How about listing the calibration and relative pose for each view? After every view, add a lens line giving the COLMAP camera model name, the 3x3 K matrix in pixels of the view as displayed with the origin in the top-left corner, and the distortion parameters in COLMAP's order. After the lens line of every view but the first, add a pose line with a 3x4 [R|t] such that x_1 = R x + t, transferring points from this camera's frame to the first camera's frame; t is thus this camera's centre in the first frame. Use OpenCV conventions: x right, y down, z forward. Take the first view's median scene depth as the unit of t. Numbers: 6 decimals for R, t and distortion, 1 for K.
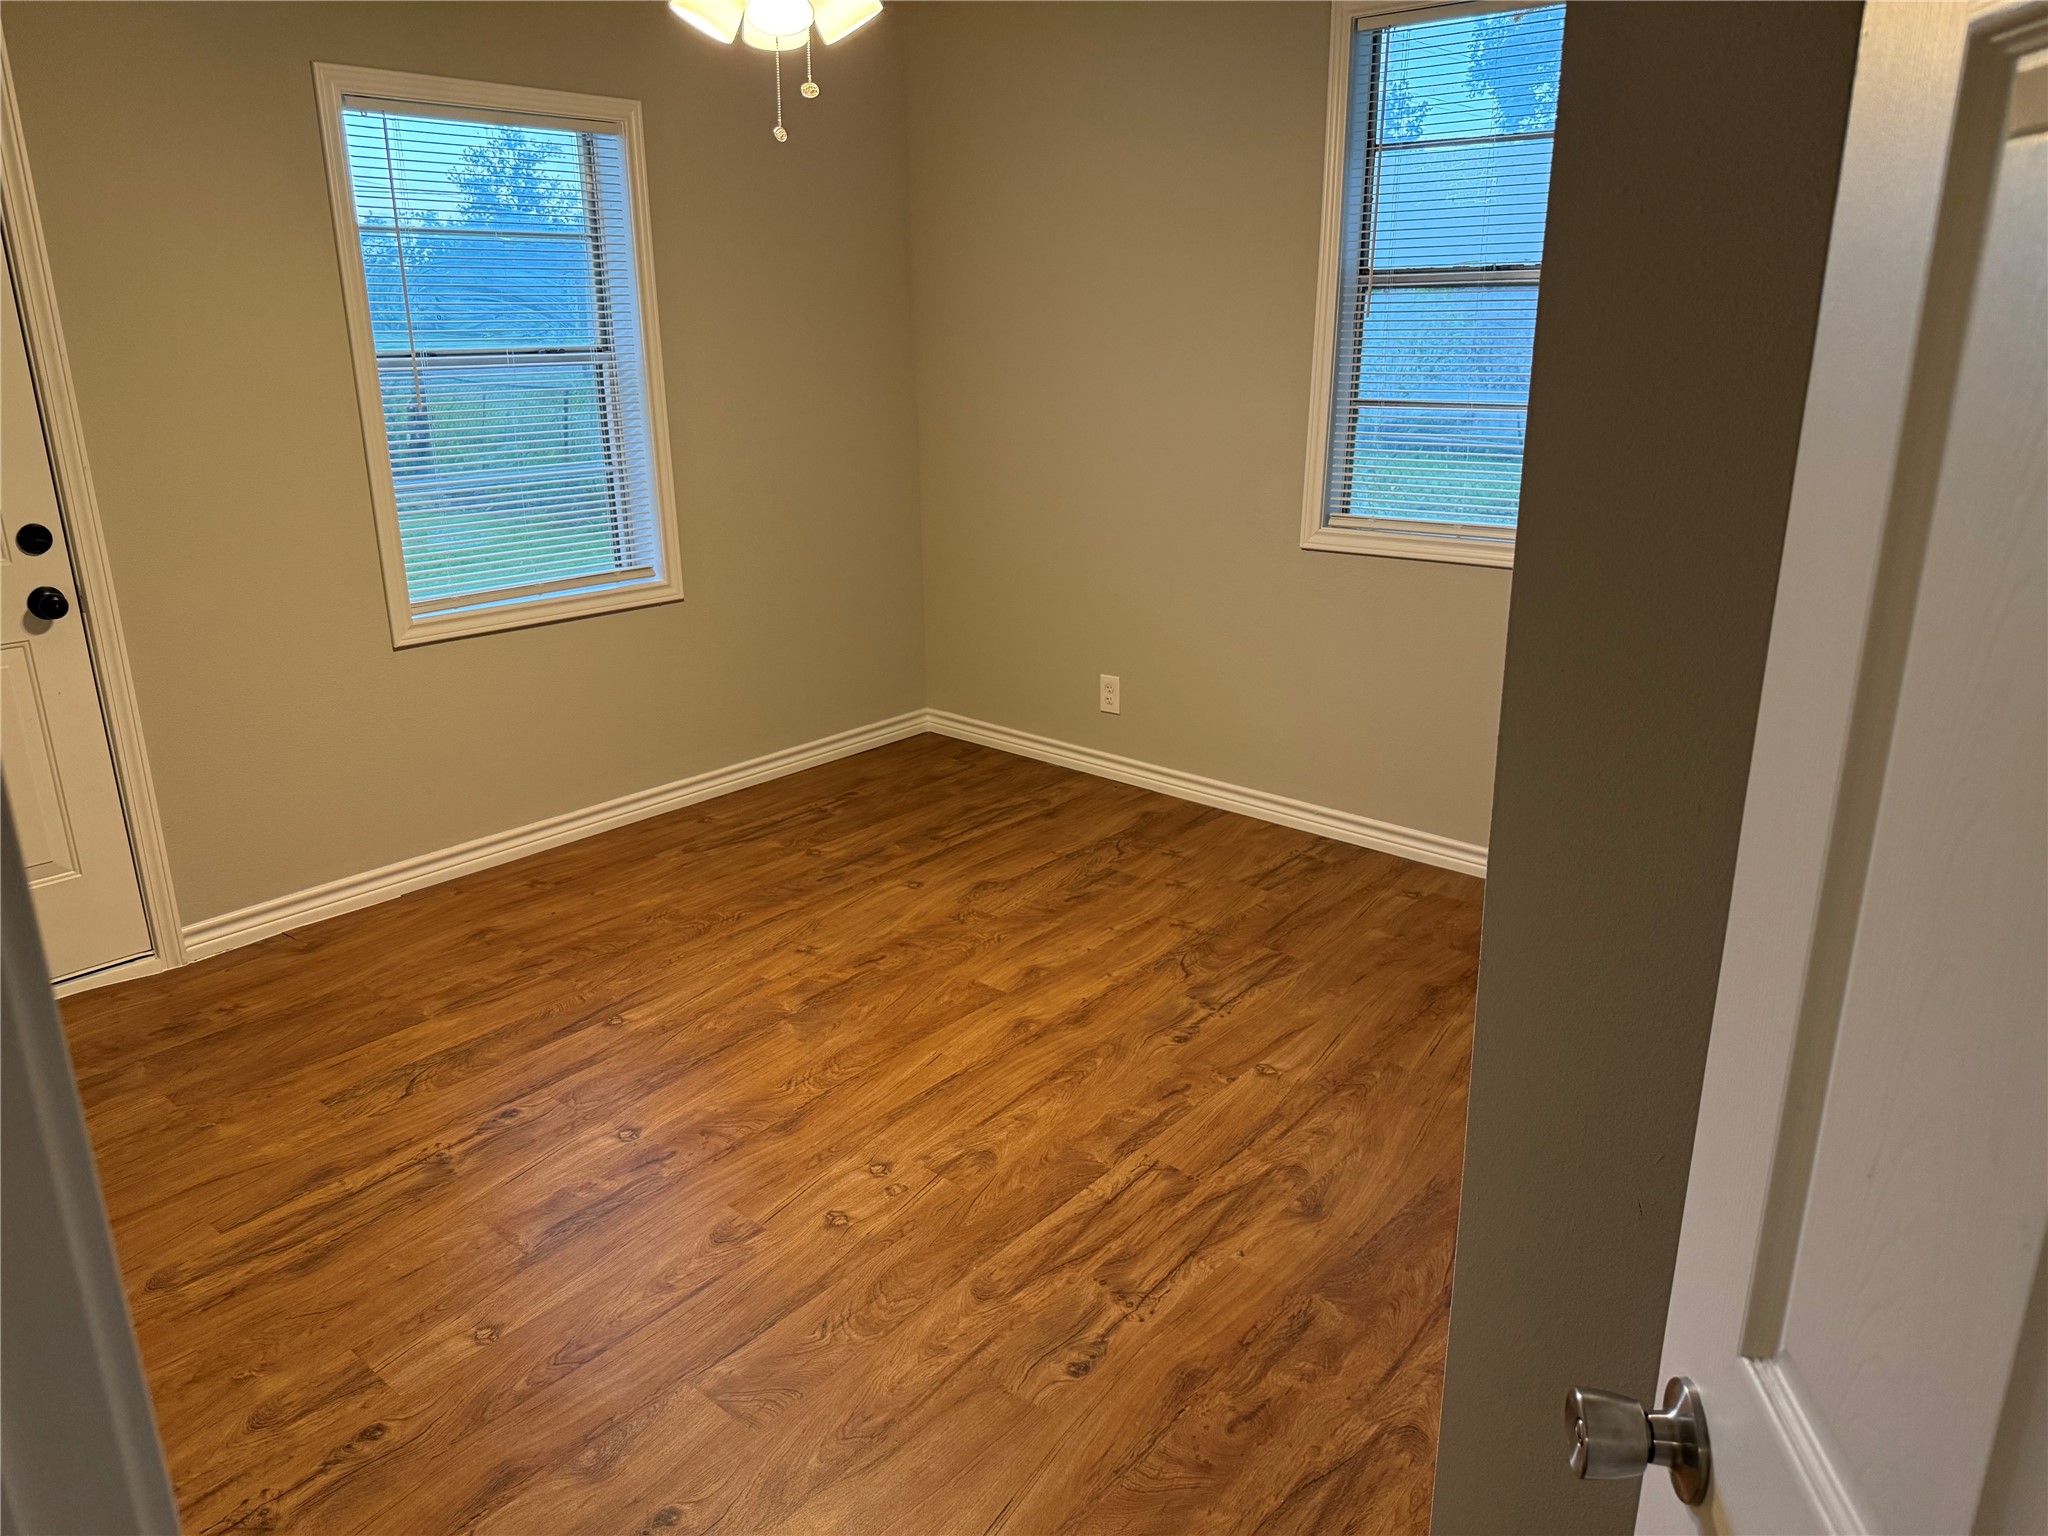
lens RADIAL K [[1444.4, 0, 1025.8], [0, 1444.4, 766.9], [0, 0, 1]] dist [0.045360, -0.048984]
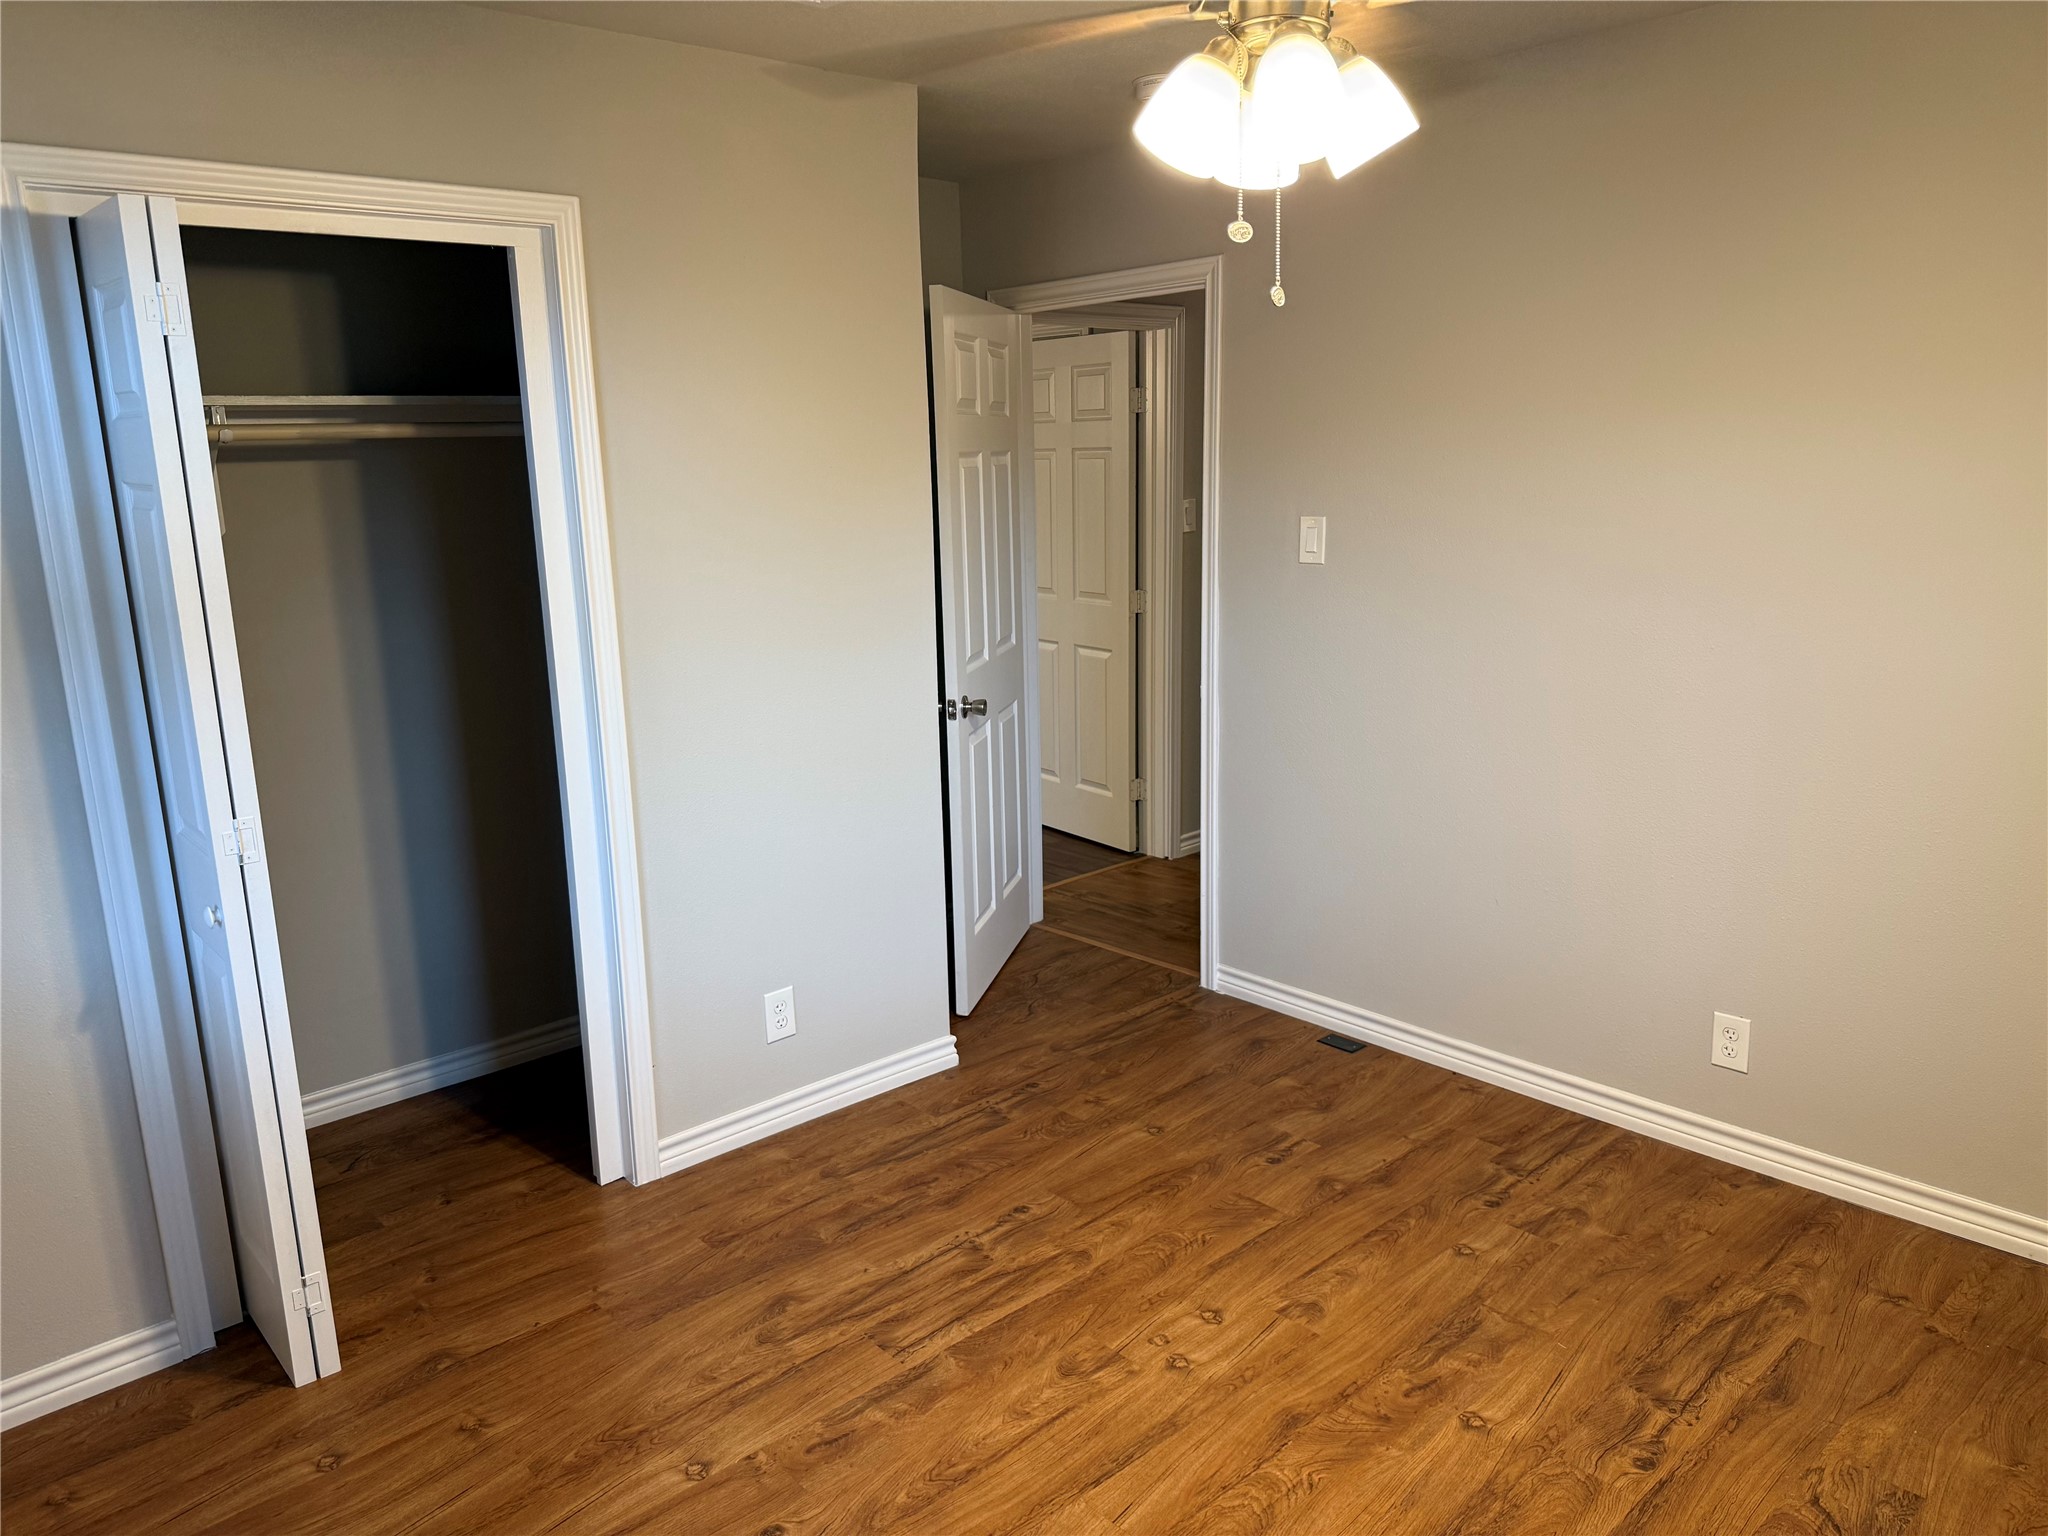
lens RADIAL K [[1444.4, 0, 1019.6], [0, 1444.4, 768.5], [0, 0, 1]] dist [0.045360, -0.048984]
pose [[-0.991496, 0.002073, 0.130119, -0.126895], [0.067201, 0.864400, 0.498294, -0.578430], [-0.111442, 0.502800, -0.857189, 1.698698]]
